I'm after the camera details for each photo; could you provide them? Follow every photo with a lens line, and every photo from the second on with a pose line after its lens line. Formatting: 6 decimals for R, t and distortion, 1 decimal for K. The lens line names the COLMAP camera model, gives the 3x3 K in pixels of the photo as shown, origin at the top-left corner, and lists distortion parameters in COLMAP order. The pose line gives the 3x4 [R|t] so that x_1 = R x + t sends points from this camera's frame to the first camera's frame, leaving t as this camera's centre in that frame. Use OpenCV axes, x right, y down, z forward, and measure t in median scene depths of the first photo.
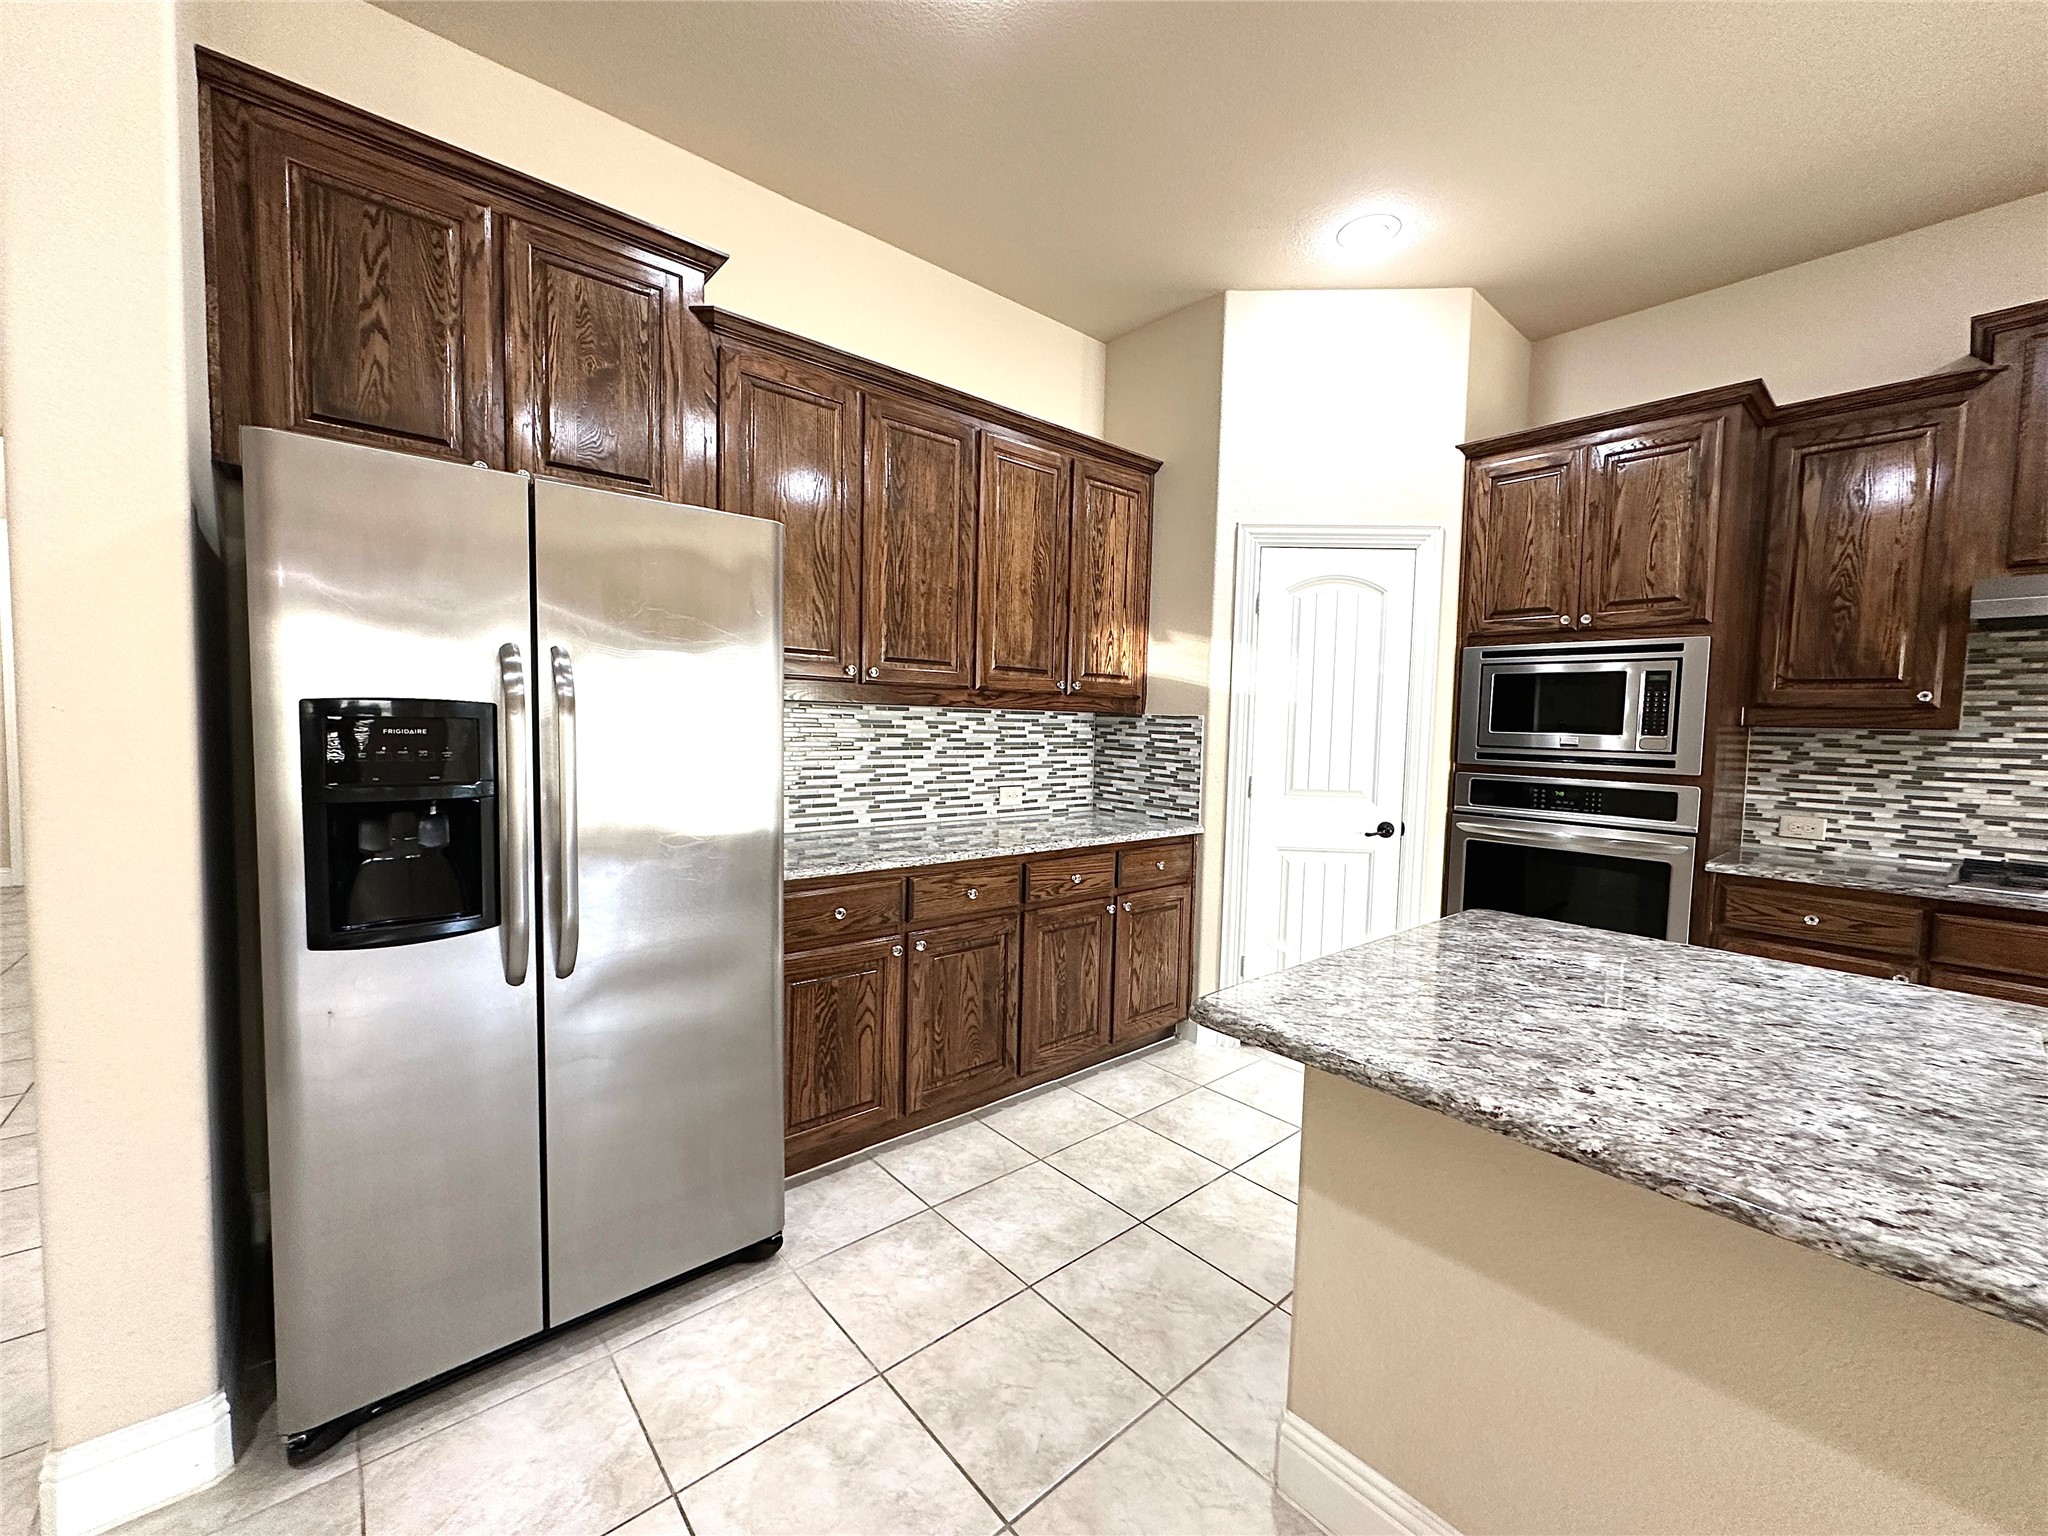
lens RADIAL K [[815.9, 0, 1021.4], [0, 815.9, 767.5], [0, 0, 1]] dist [-0.004246, 0.001324]
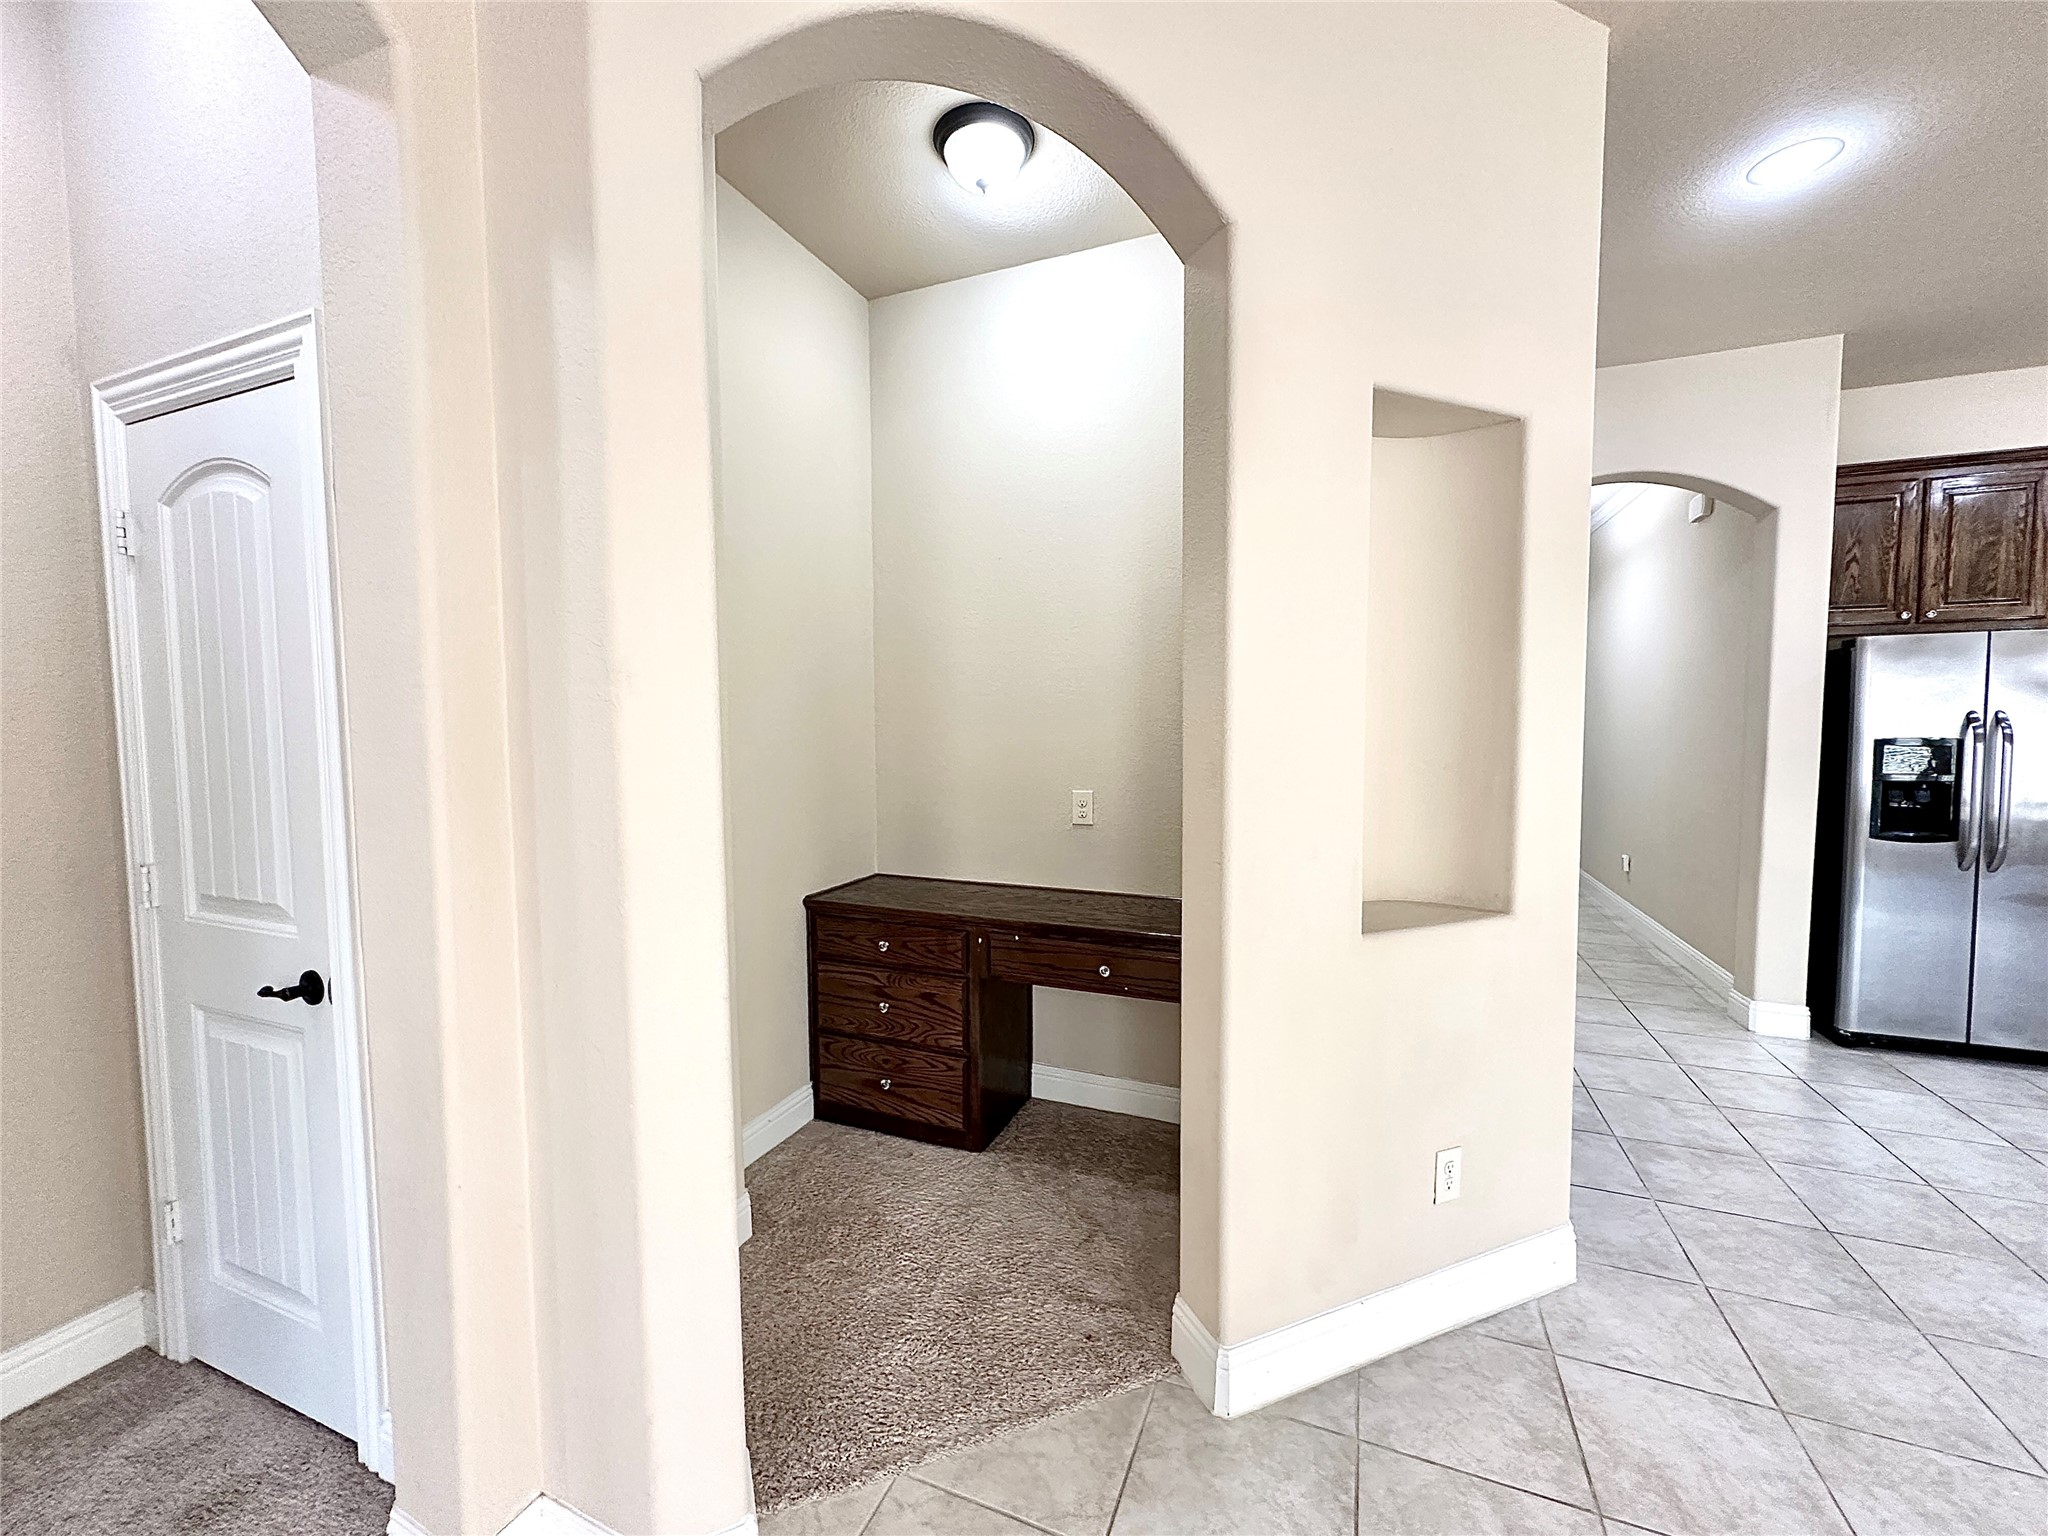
lens RADIAL K [[815.9, 0, 1021.7], [0, 815.9, 767.9], [0, 0, 1]] dist [-0.004246, 0.001324]
pose [[0.445660, 0.024647, -0.894863, 0.096287], [-0.036931, 0.999276, 0.009130, 0.039723], [0.894440, 0.028980, 0.446248, -1.175044]]
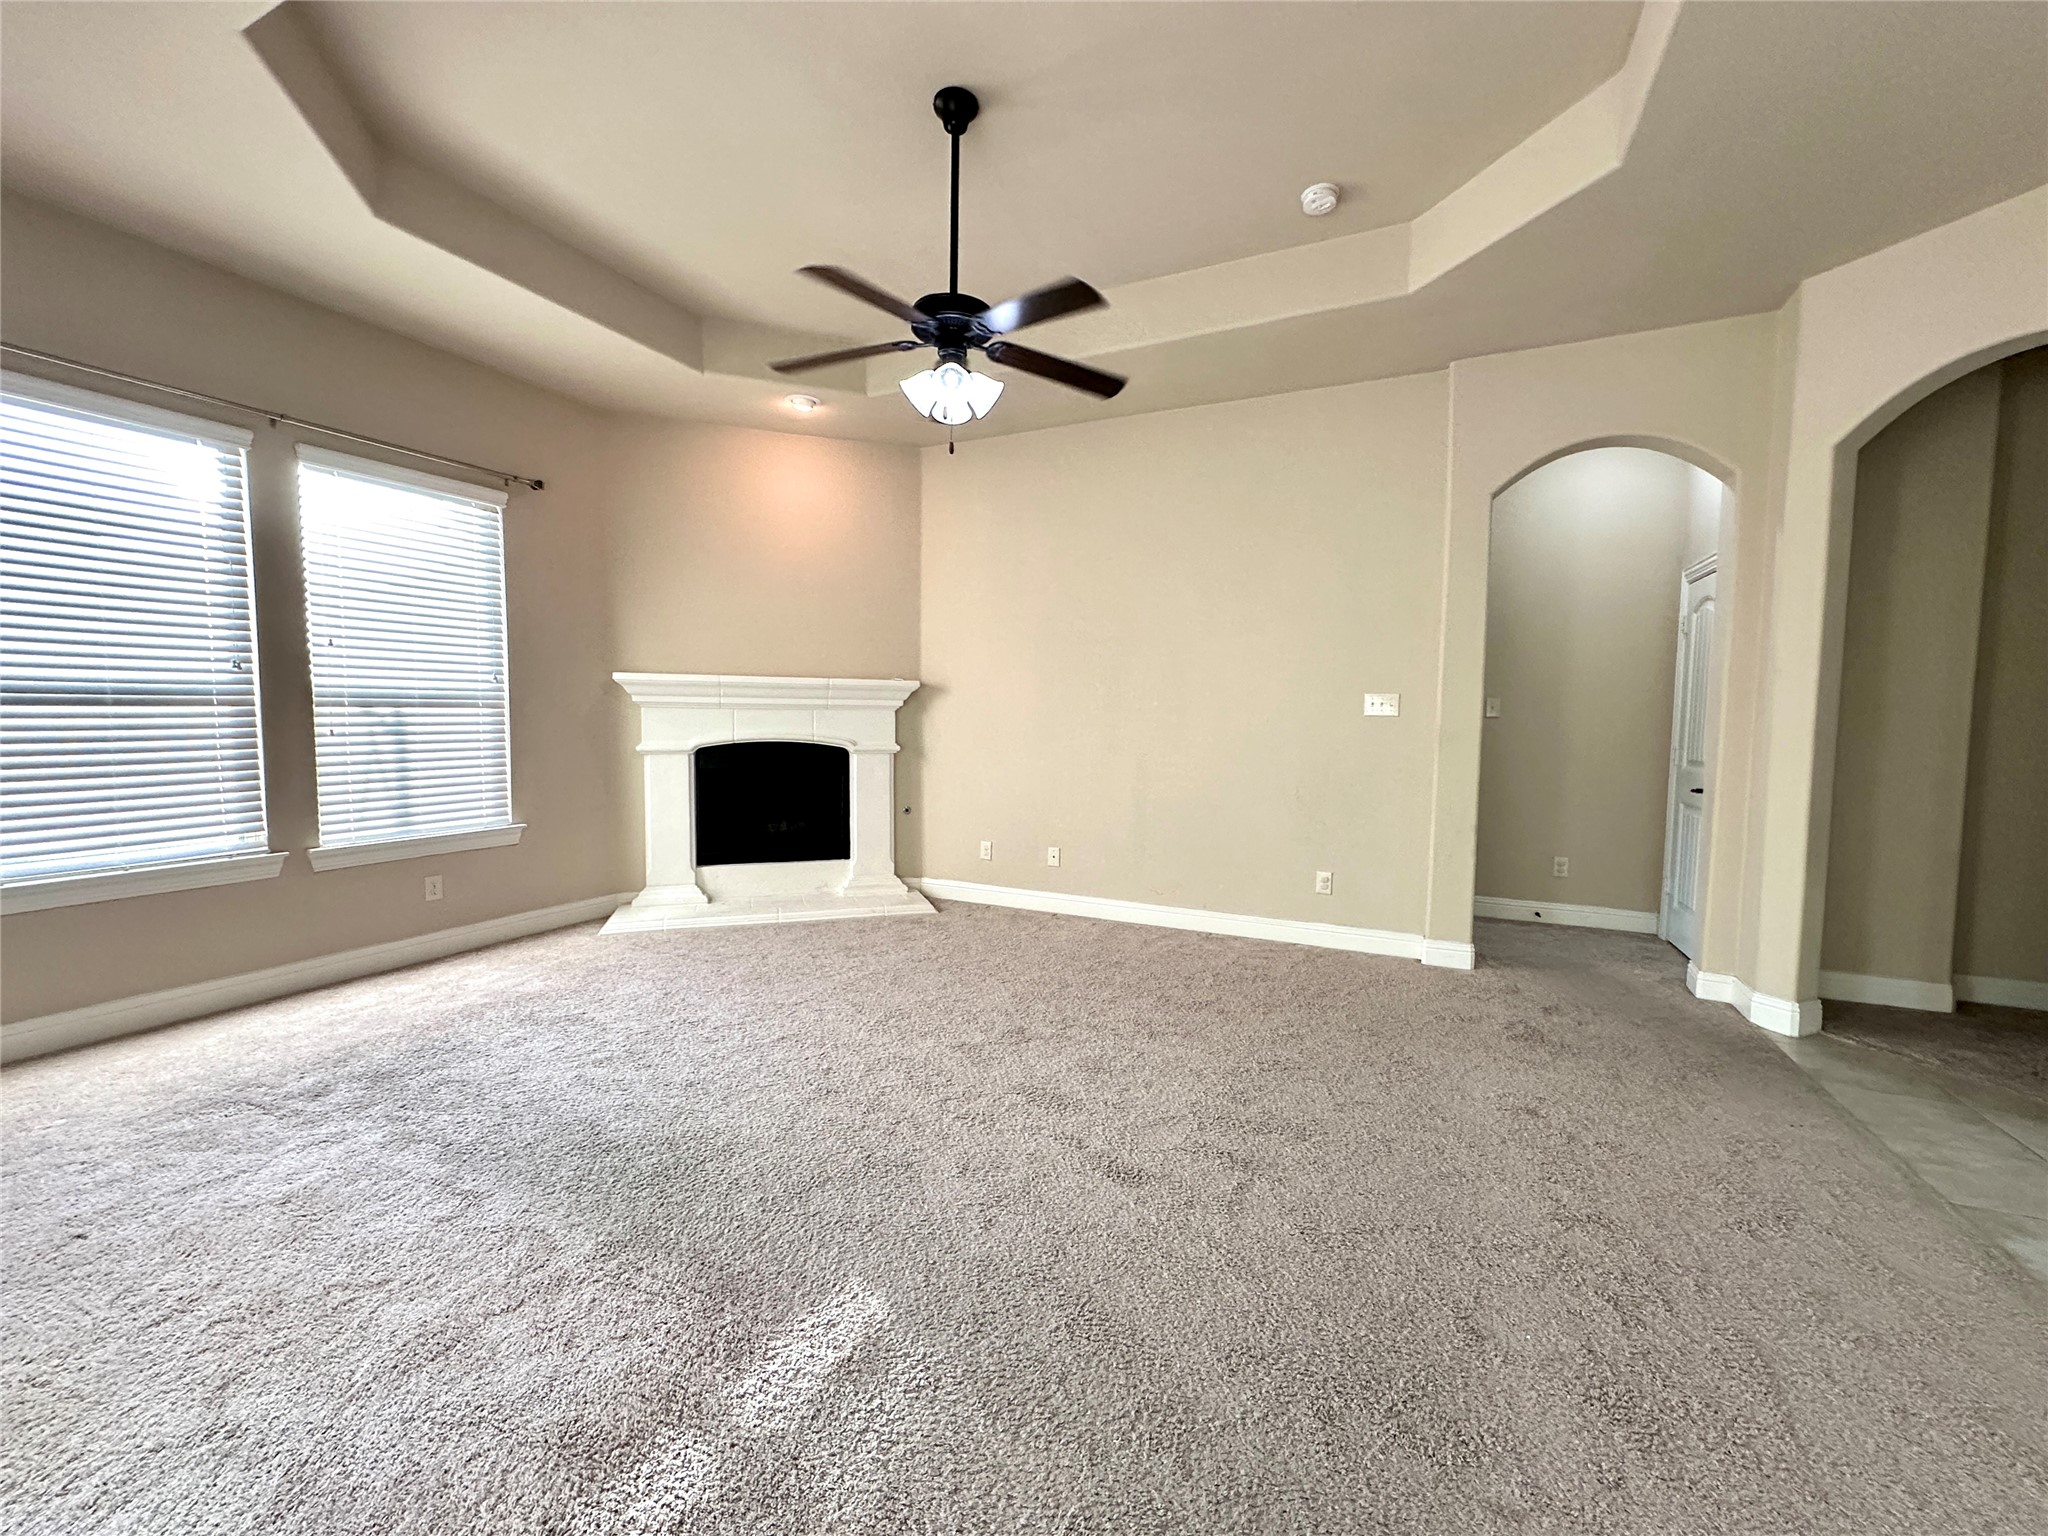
lens RADIAL K [[815.9, 0, 1020.6], [0, 815.9, 766.8], [0, 0, 1]] dist [-0.004246, 0.001324]
pose [[-0.919065, -0.009876, -0.393981, 1.091480], [-0.058316, 0.992089, 0.111169, 0.074340], [0.389767, 0.125147, -0.912371, -0.516195]]
